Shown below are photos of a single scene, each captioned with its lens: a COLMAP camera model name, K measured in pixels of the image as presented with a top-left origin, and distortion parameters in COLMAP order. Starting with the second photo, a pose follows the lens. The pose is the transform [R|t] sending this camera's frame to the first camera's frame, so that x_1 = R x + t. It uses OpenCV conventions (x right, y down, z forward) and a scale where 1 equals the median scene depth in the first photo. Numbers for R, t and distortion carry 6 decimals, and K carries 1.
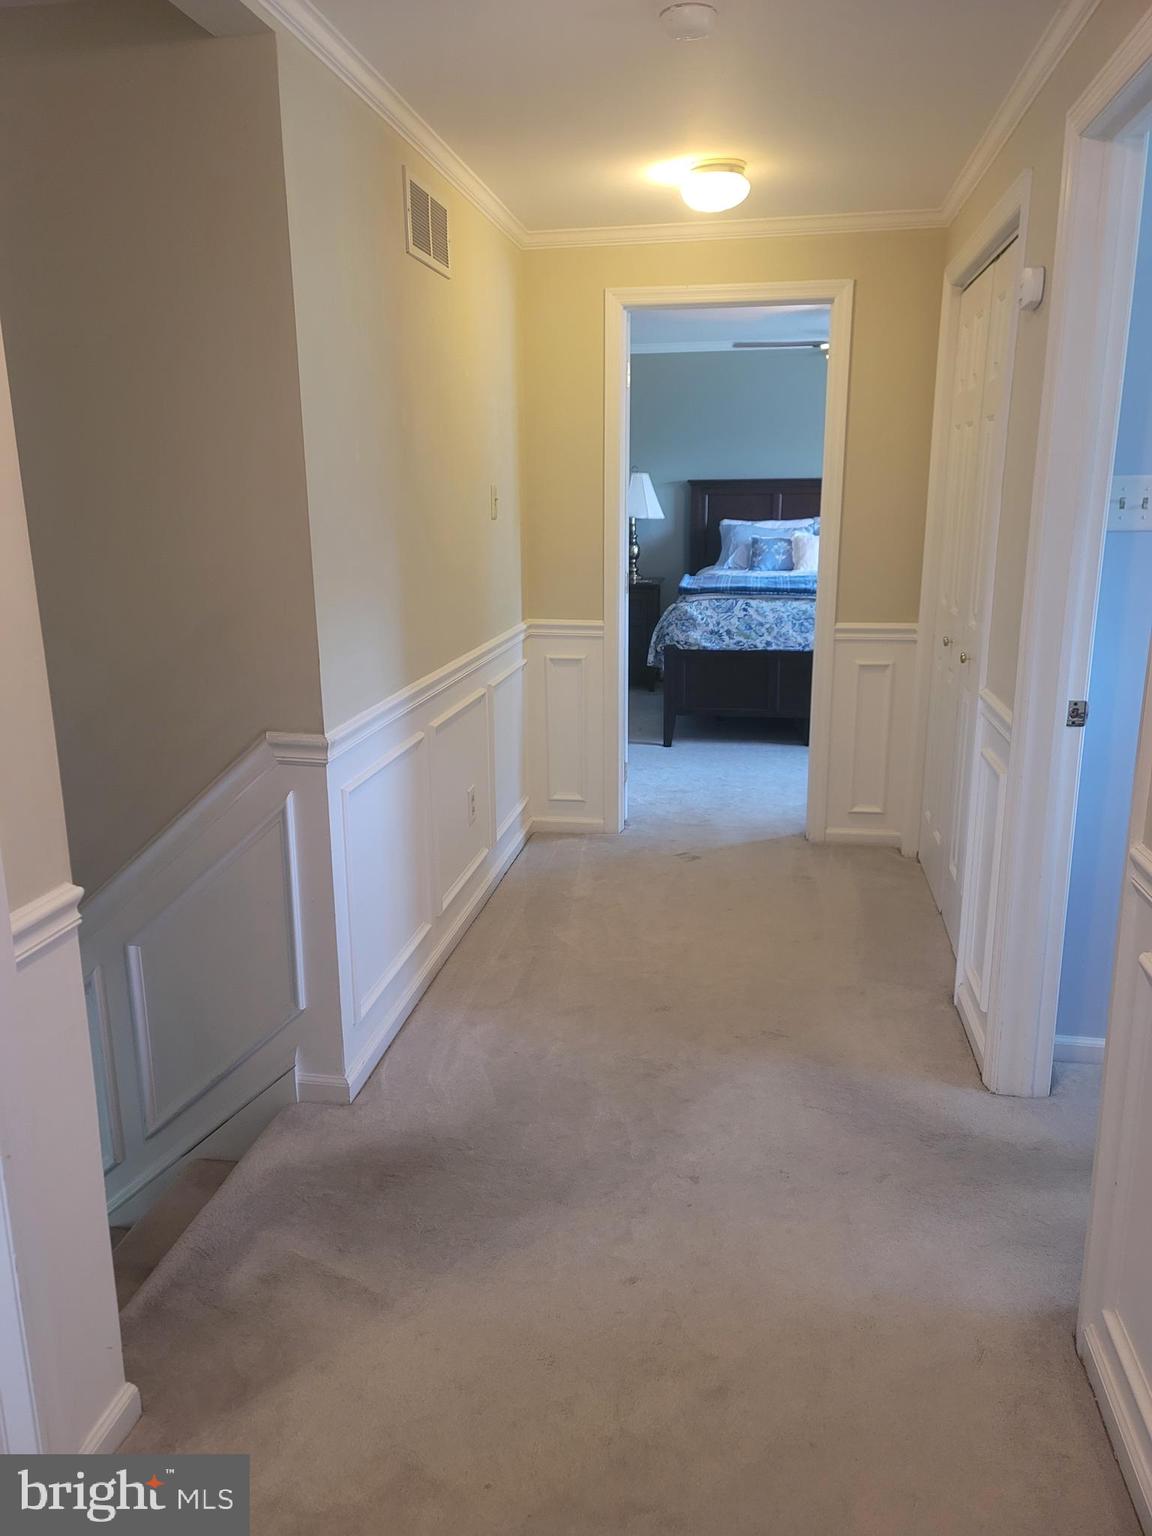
lens RADIAL K [[1100.5, 0, 576.0], [0, 1100.5, 768.0], [0, 0, 1]] dist [0.035087, 0.001587]
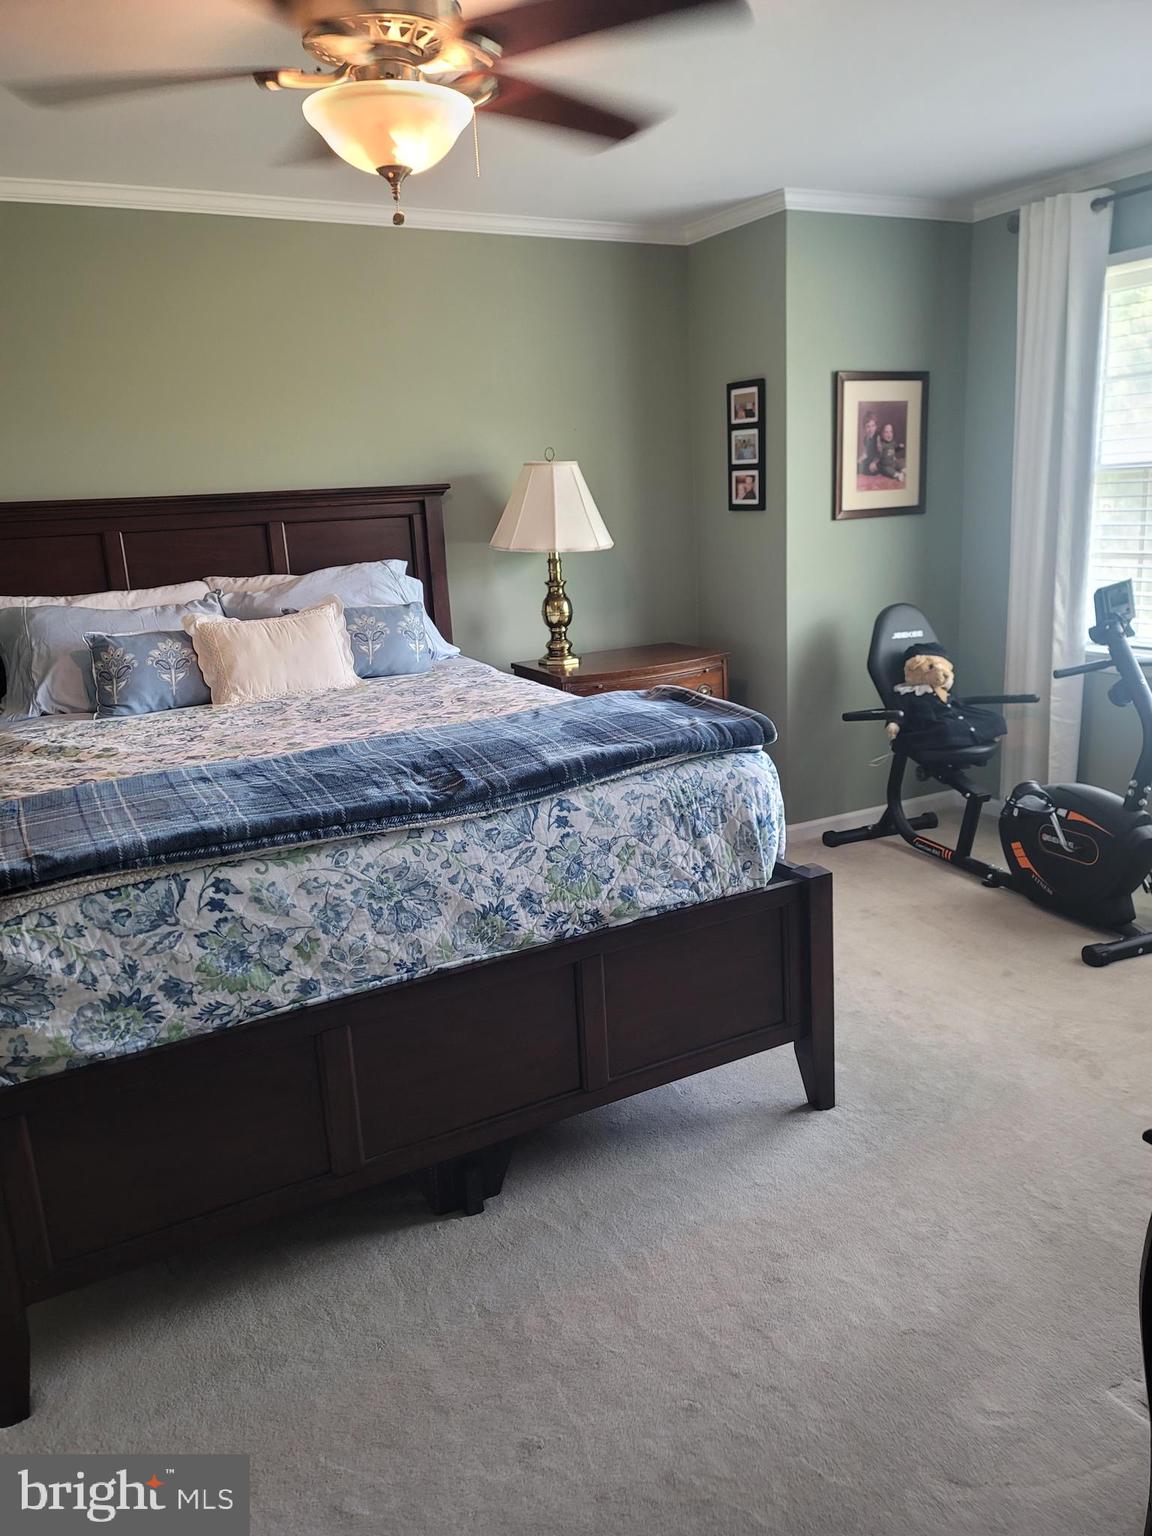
lens RADIAL K [[1100.5, 0, 576.0], [0, 1100.5, 768.0], [0, 0, 1]] dist [0.035087, 0.001587]
pose [[0.784293, -0.179996, 0.593705, 0.056922], [0.199455, 0.979337, 0.033428, -0.169875], [-0.587454, 0.092200, 0.803988, 0.690076]]
